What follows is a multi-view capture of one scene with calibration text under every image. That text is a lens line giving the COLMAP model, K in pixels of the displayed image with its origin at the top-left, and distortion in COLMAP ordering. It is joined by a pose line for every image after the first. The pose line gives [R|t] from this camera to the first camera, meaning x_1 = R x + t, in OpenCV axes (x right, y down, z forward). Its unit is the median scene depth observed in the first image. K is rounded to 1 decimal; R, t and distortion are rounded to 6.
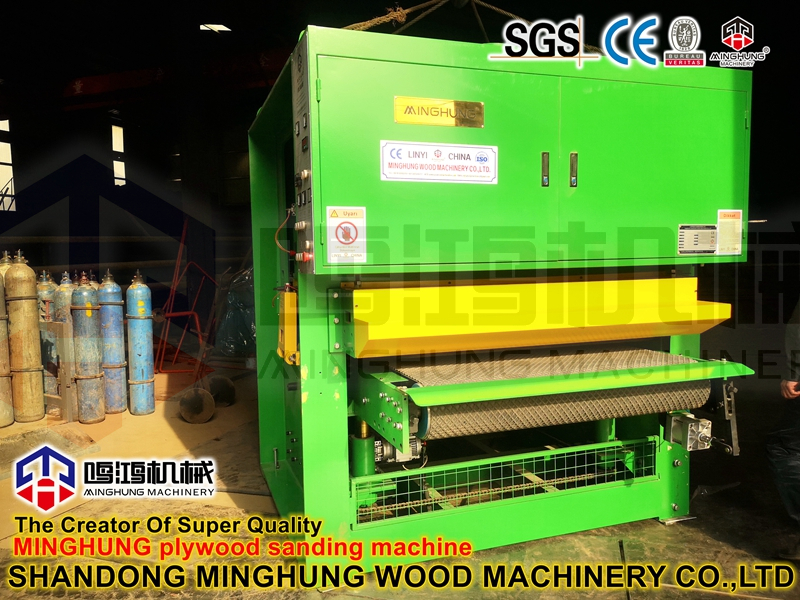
lens RADIAL K [[619.0, 0, 398.9], [0, 619.0, 299.1], [0, 0, 1]] dist [0.029135, -0.029511]
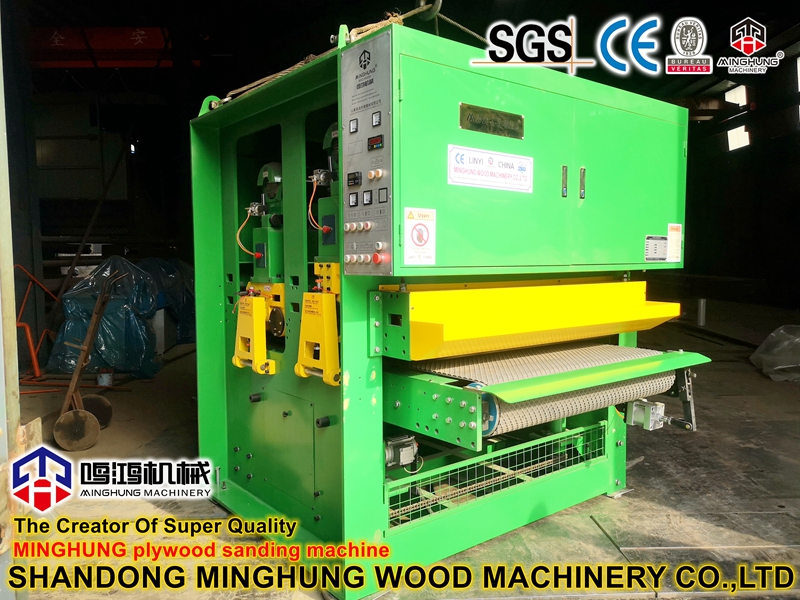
lens RADIAL K [[619.0, 0, 395.0], [0, 619.0, 298.1], [0, 0, 1]] dist [0.029135, -0.029511]
pose [[0.944003, -0.006702, 0.329869, -0.363583], [0.010192, 0.999909, -0.008851, 0.002693], [-0.329780, 0.011717, 0.943985, 0.060755]]
